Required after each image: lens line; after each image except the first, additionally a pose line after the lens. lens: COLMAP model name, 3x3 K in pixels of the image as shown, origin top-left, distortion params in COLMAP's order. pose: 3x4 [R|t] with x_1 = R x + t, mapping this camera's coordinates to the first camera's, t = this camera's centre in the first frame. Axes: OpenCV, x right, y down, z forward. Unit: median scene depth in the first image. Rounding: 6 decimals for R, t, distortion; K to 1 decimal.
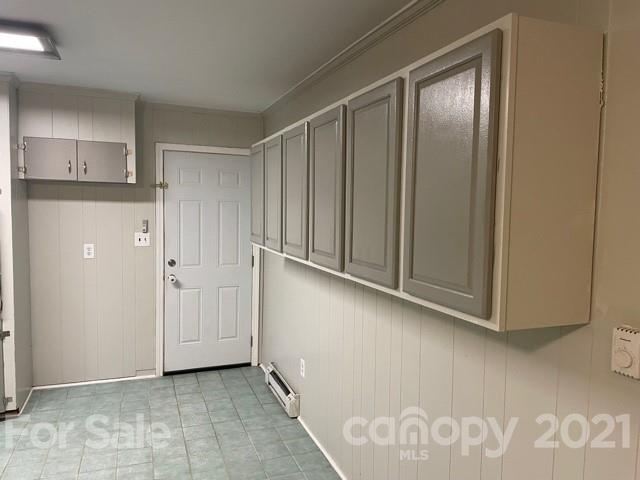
lens RADIAL K [[481.3, 0, 325.7], [0, 481.3, 241.8], [0, 0, 1]] dist [0.045946, -0.062846]
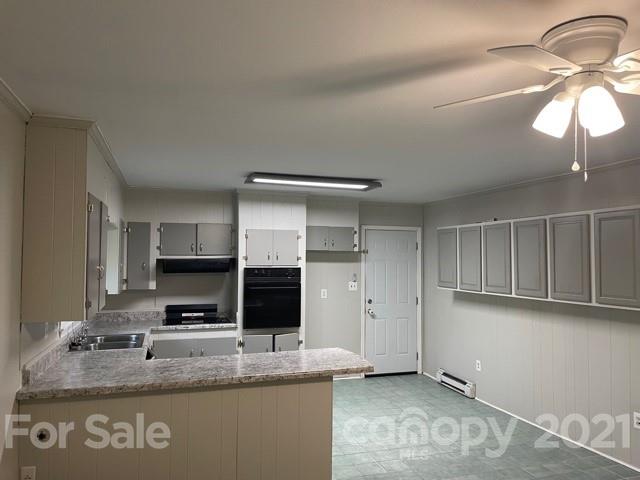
lens RADIAL K [[481.3, 0, 314.0], [0, 481.3, 239.4], [0, 0, 1]] dist [0.045946, -0.062846]
pose [[0.997504, -0.014586, -0.069082, -0.395924], [0.006580, 0.993374, -0.114736, 0.022298], [0.070298, 0.113995, 0.990991, -0.565854]]
